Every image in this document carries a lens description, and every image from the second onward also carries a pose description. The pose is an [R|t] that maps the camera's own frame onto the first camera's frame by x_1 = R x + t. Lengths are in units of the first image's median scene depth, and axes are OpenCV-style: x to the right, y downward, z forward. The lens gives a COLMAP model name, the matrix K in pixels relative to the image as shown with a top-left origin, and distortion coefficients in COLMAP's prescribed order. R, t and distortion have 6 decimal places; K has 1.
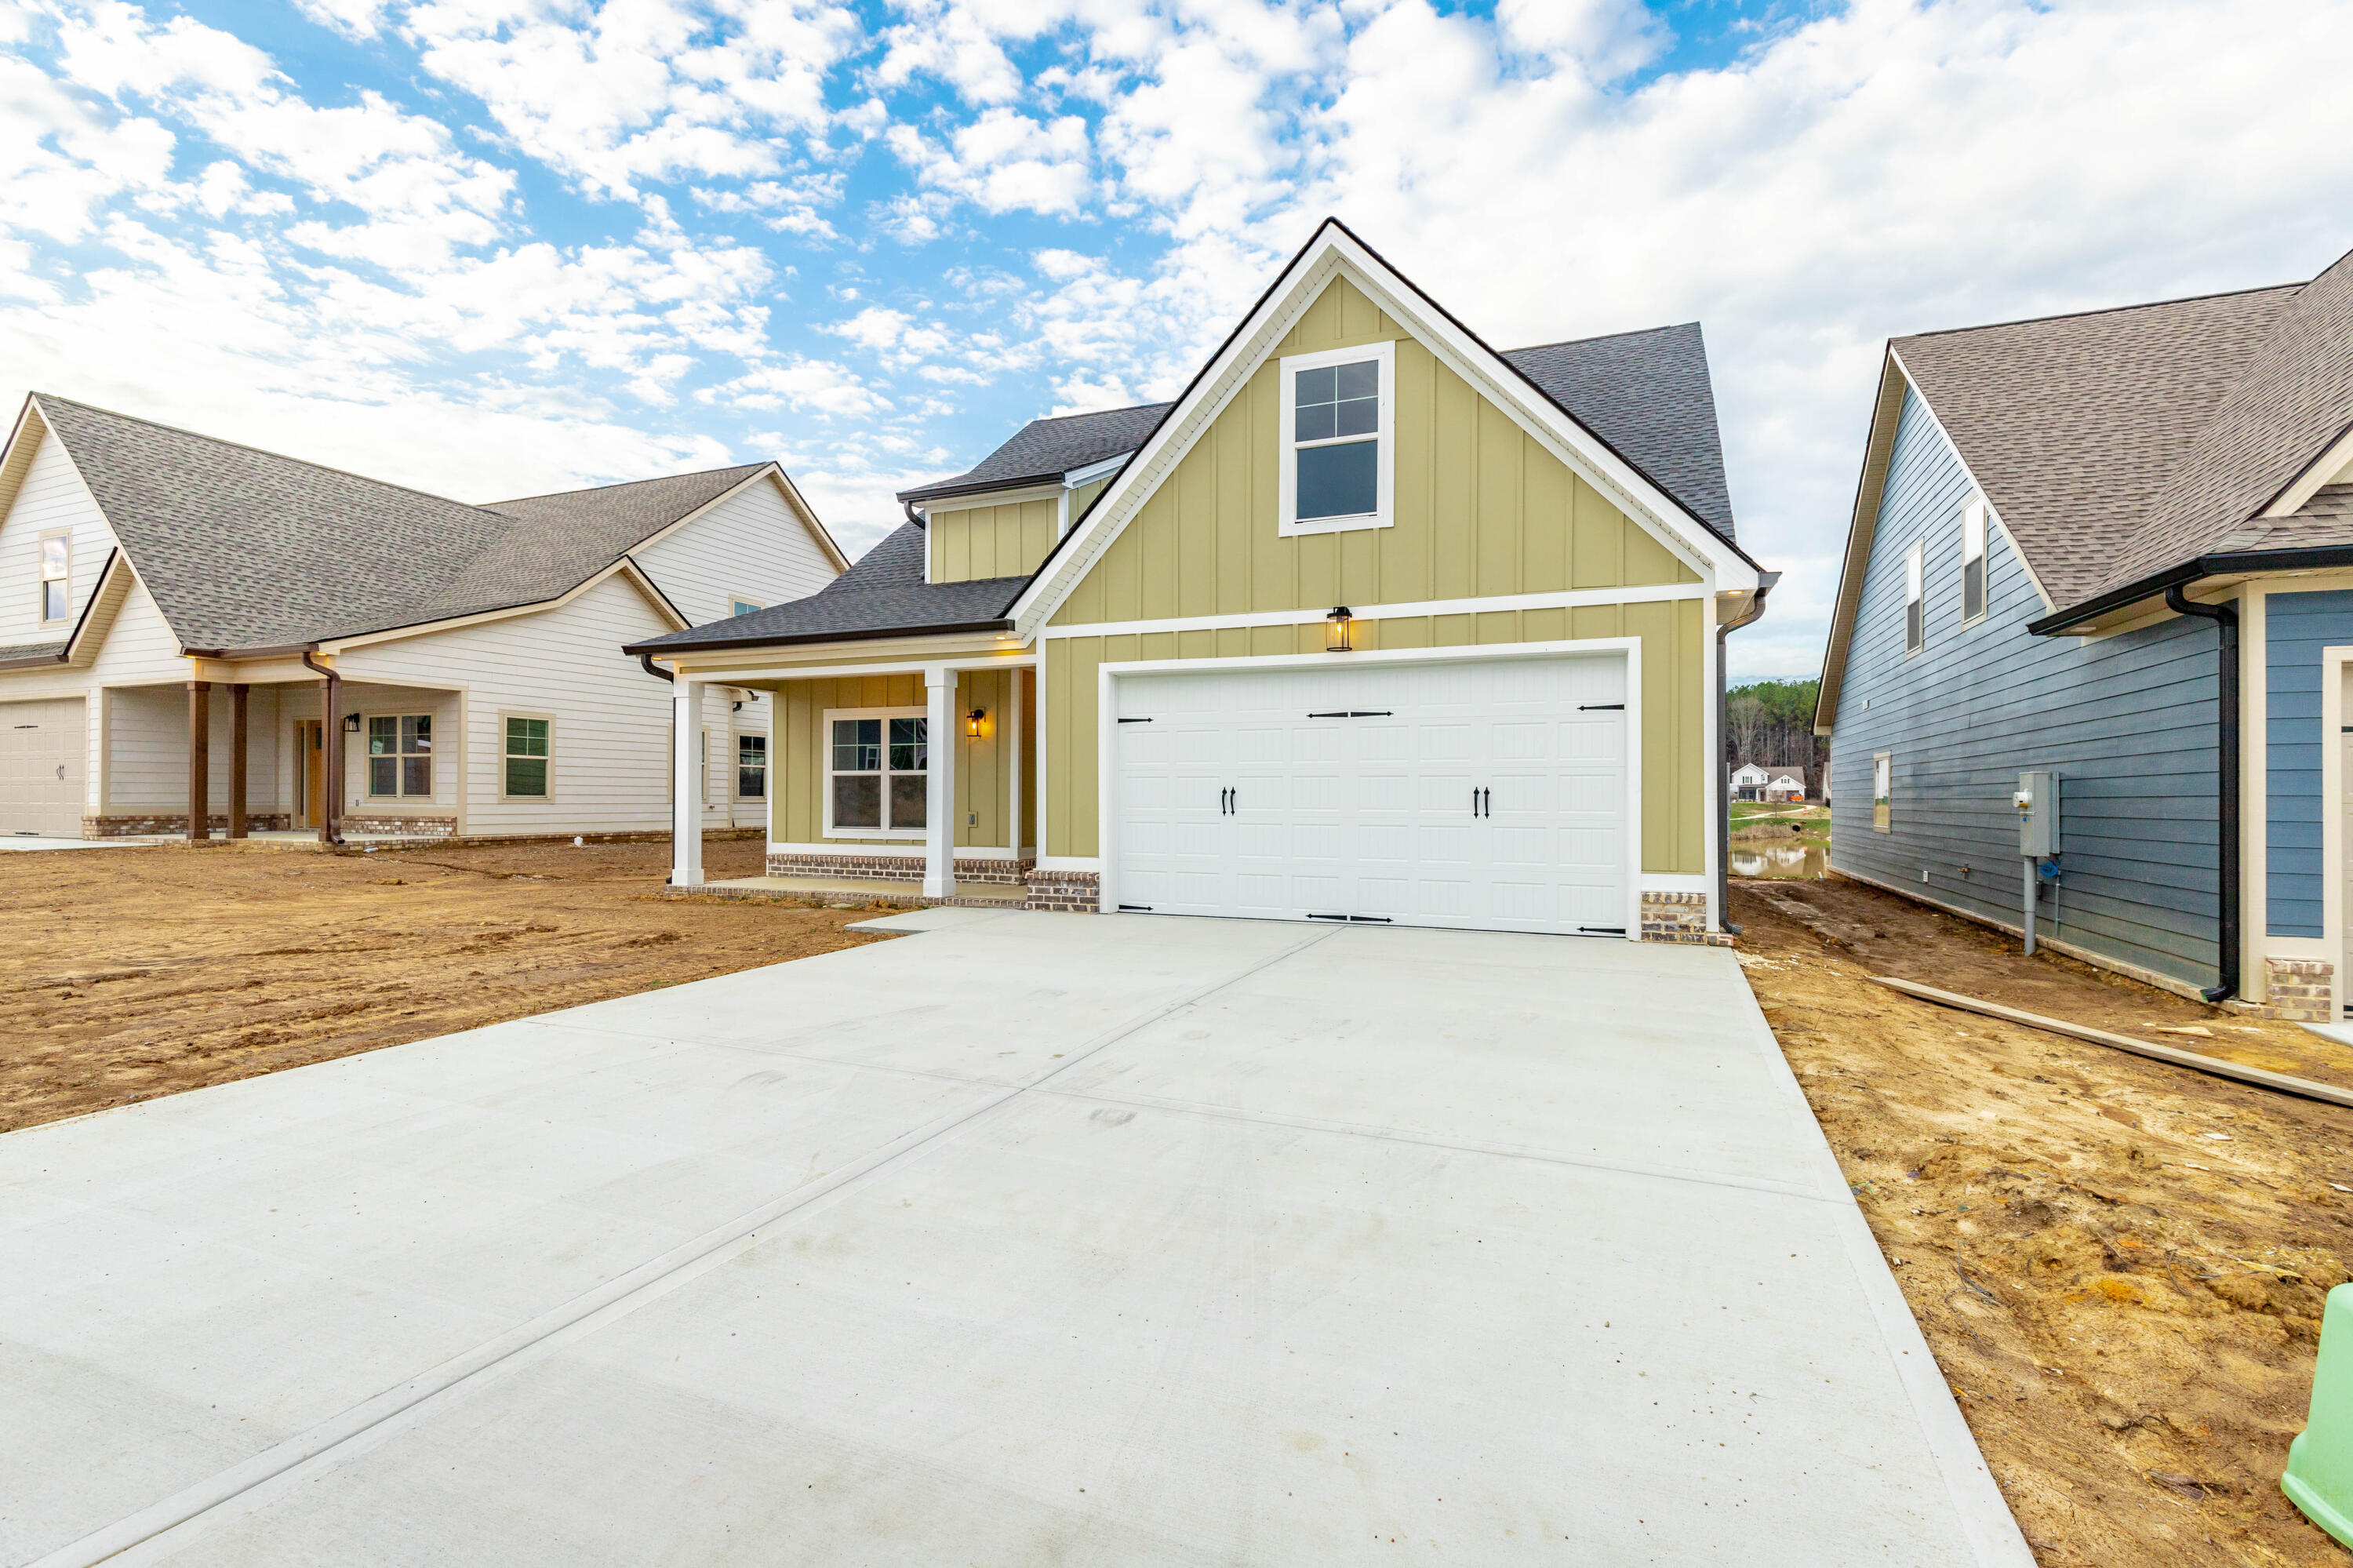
lens RADIAL K [[1056.6, 0, 1206.4], [0, 1056.6, 805.4], [0, 0, 1]] dist [0.010275, -0.003612]
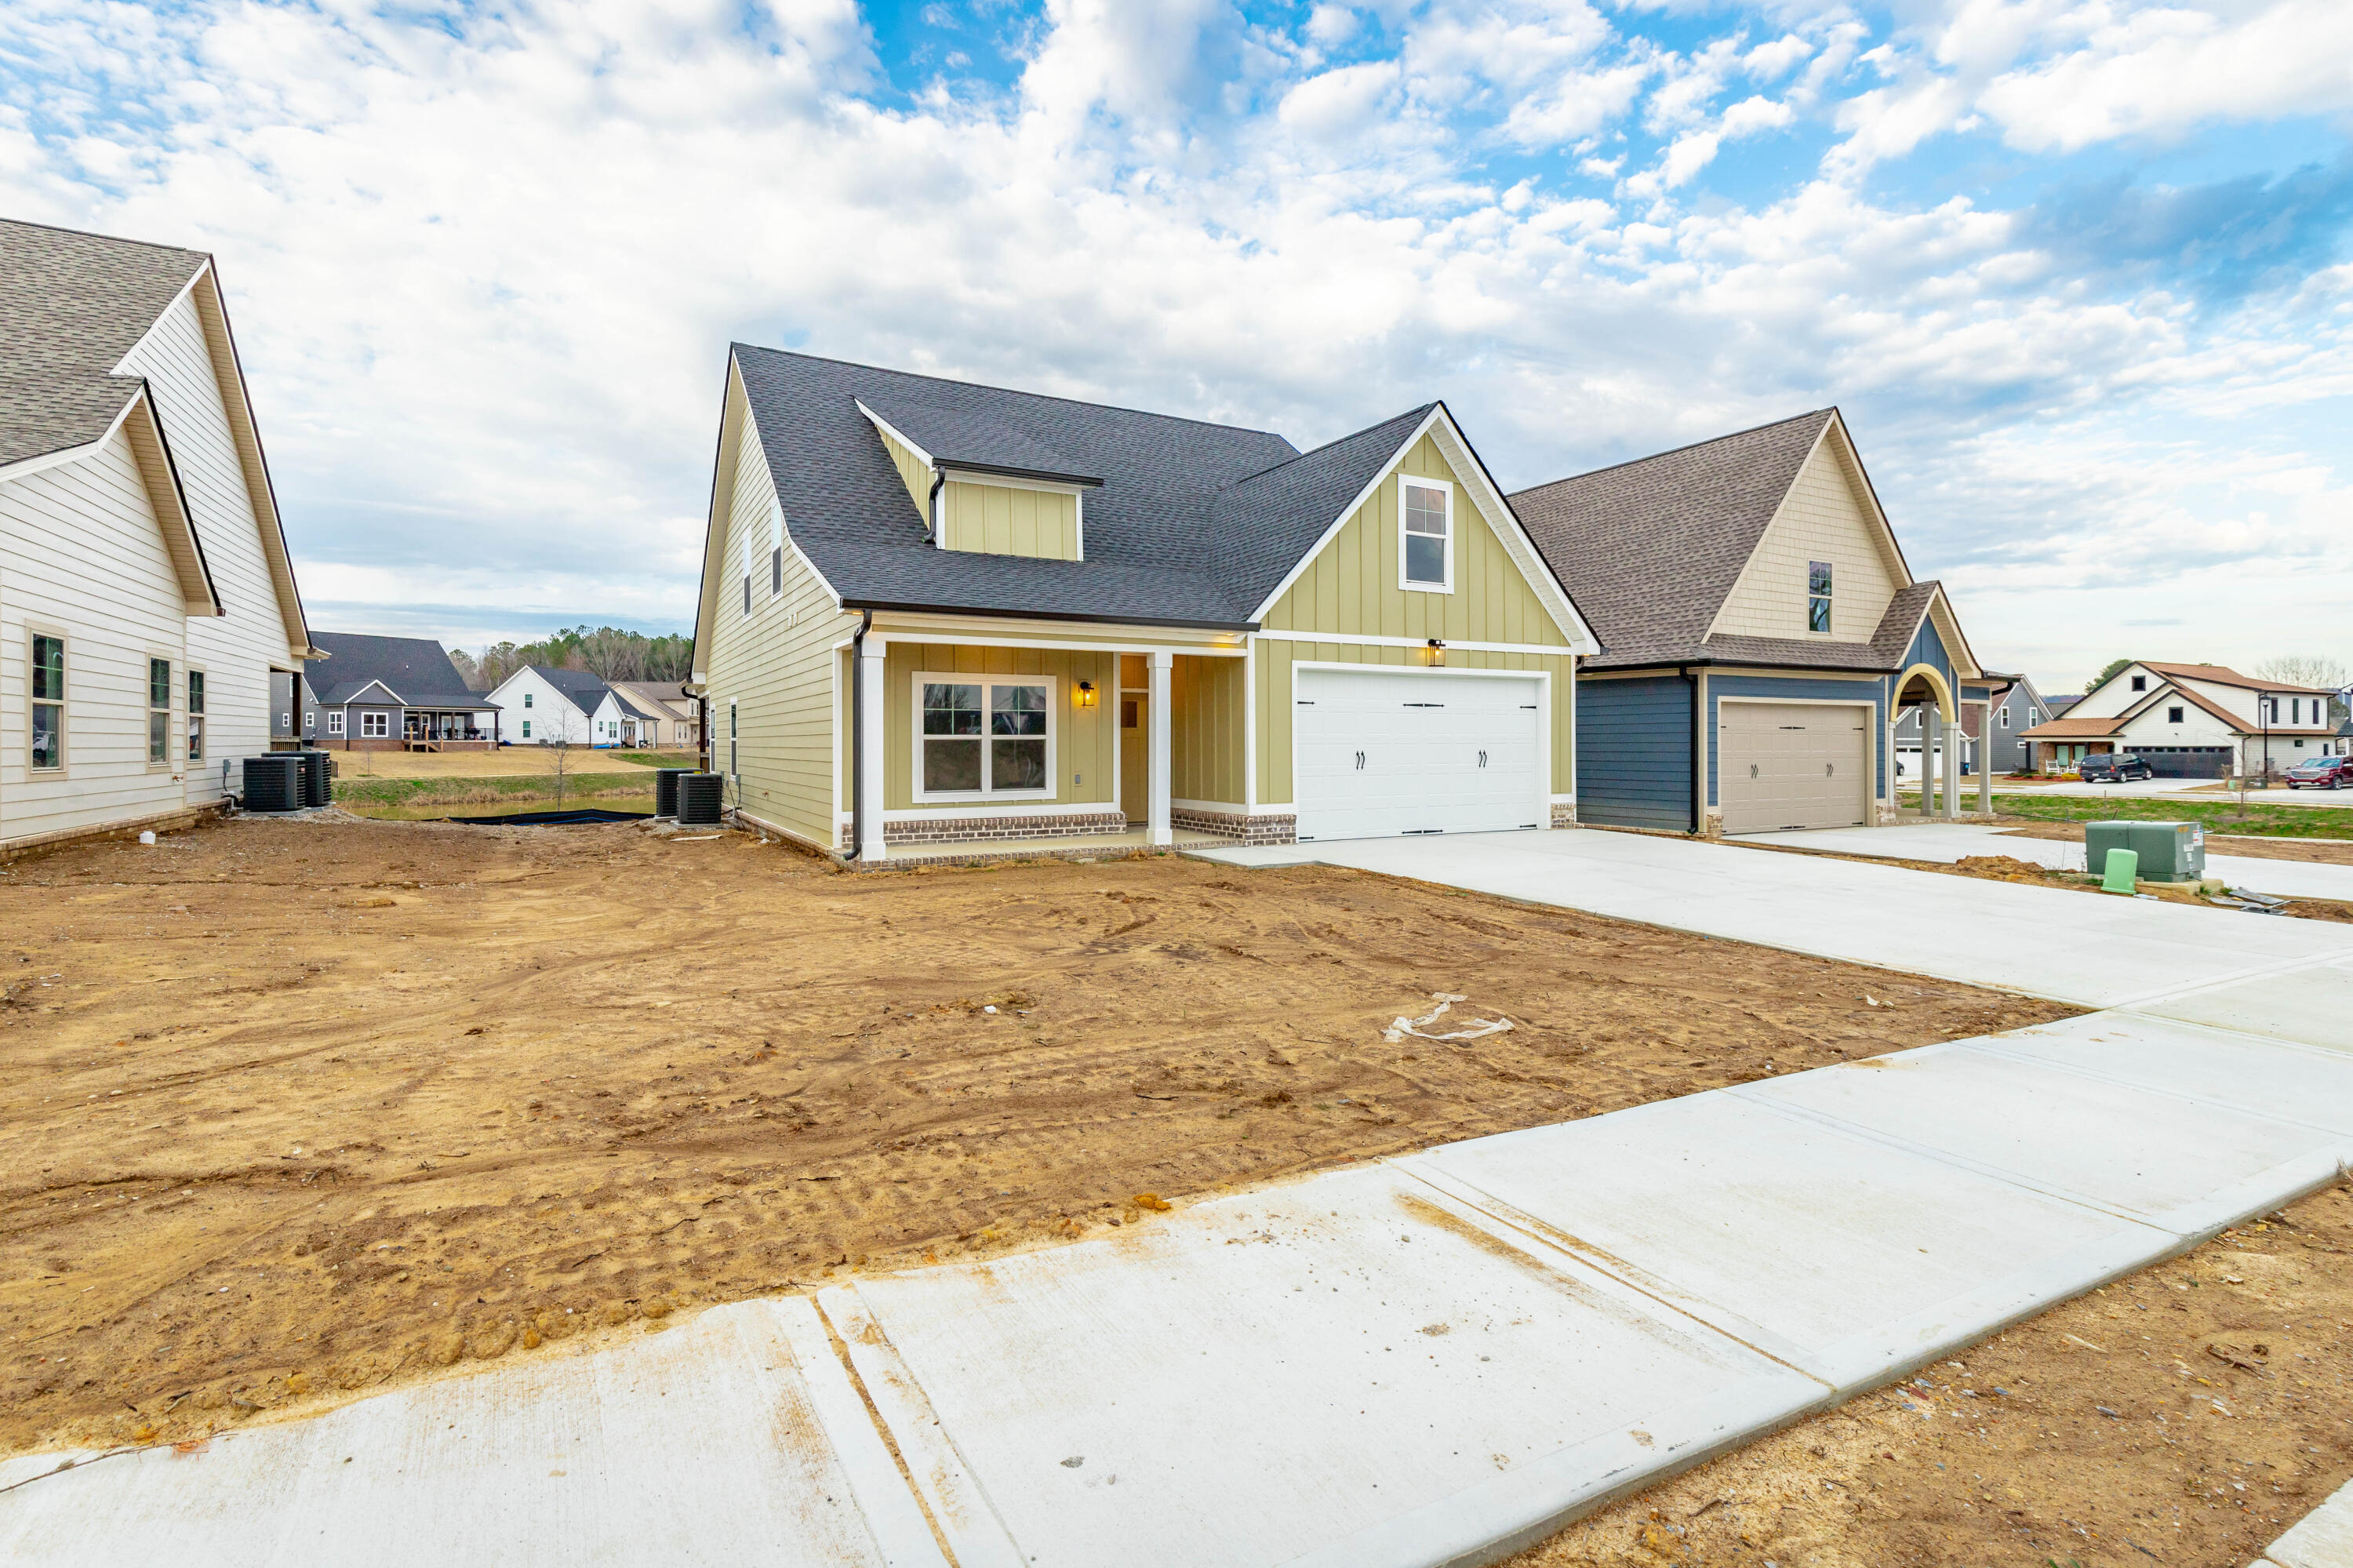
lens RADIAL K [[1056.6, 0, 1176.5], [0, 1056.6, 729.0], [0, 0, 1]] dist [0.010275, -0.003612]
pose [[0.628470, 0.004725, 0.777820, -1.216156], [0.008593, 0.999878, -0.013018, -0.028972], [-0.777786, 0.014865, 0.628353, 0.260761]]
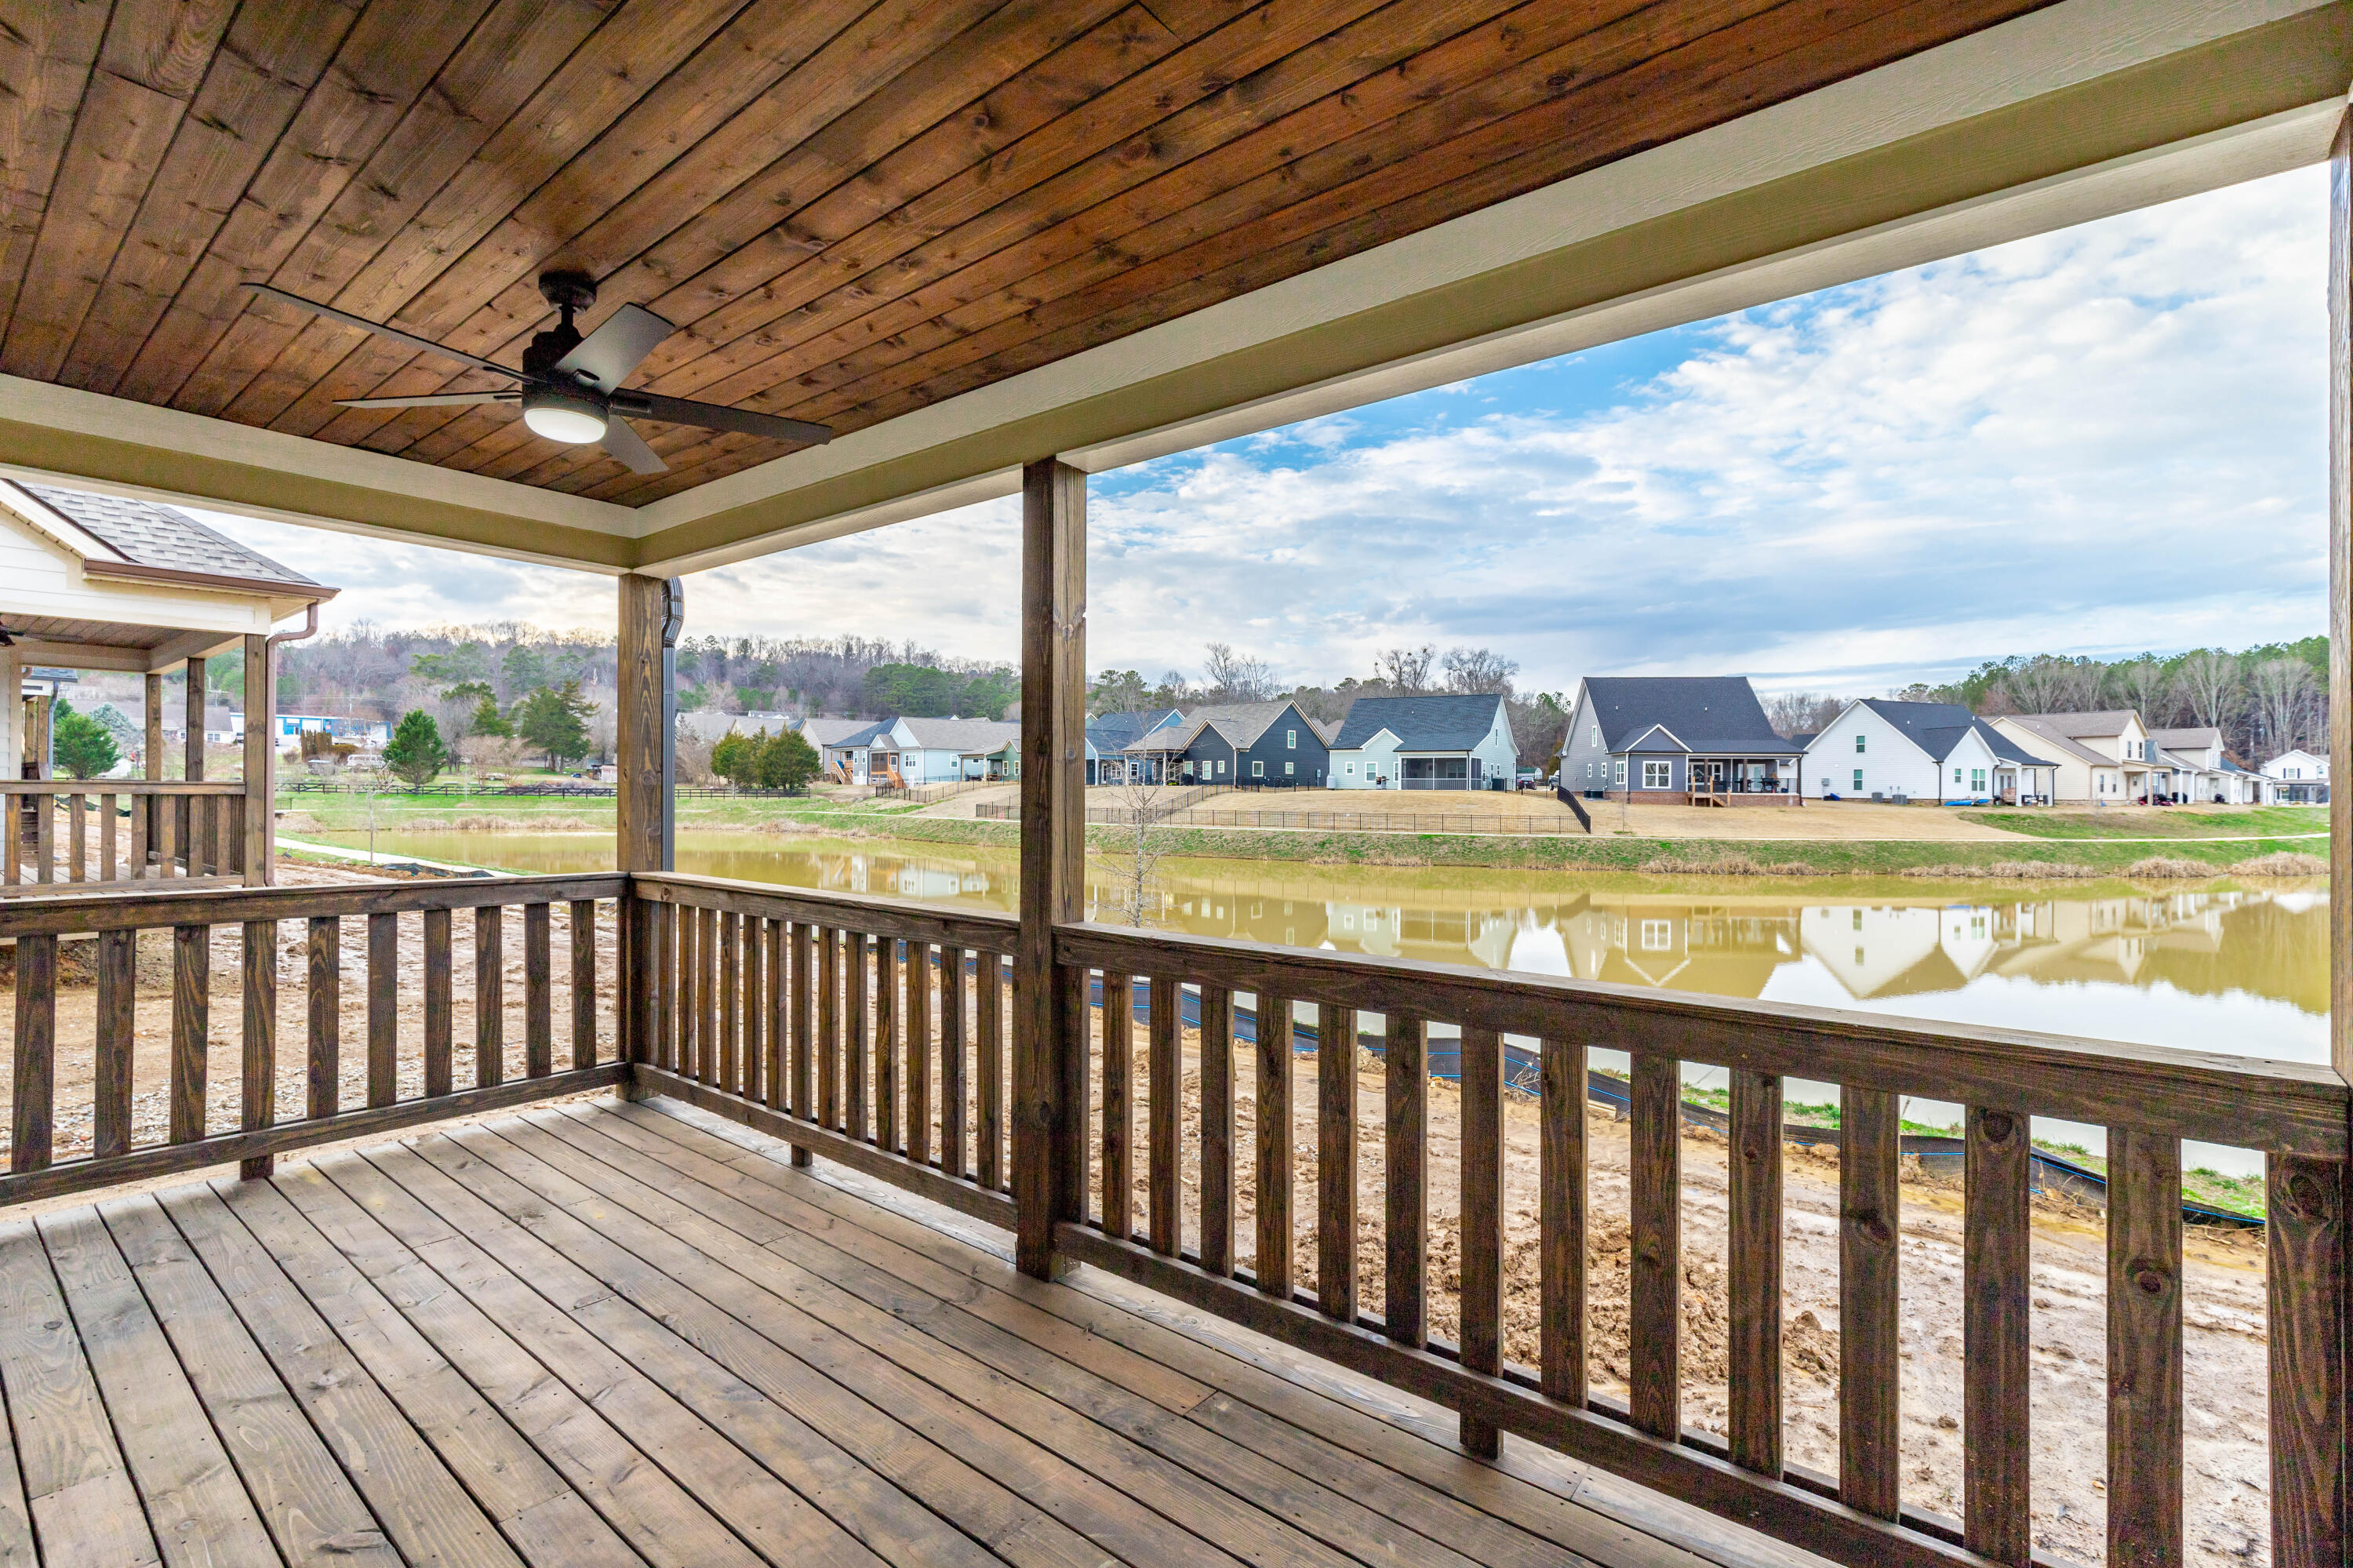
lens RADIAL K [[1056.6, 0, 1184.9], [0, 1056.6, 790.7], [0, 0, 1]] dist [0.010275, -0.003612]
pose [[0.954429, 0.004773, -0.298400, 0.455442], [-0.006648, 0.999964, -0.005269, -0.054404], [0.298364, 0.007012, 0.954426, 2.471150]]
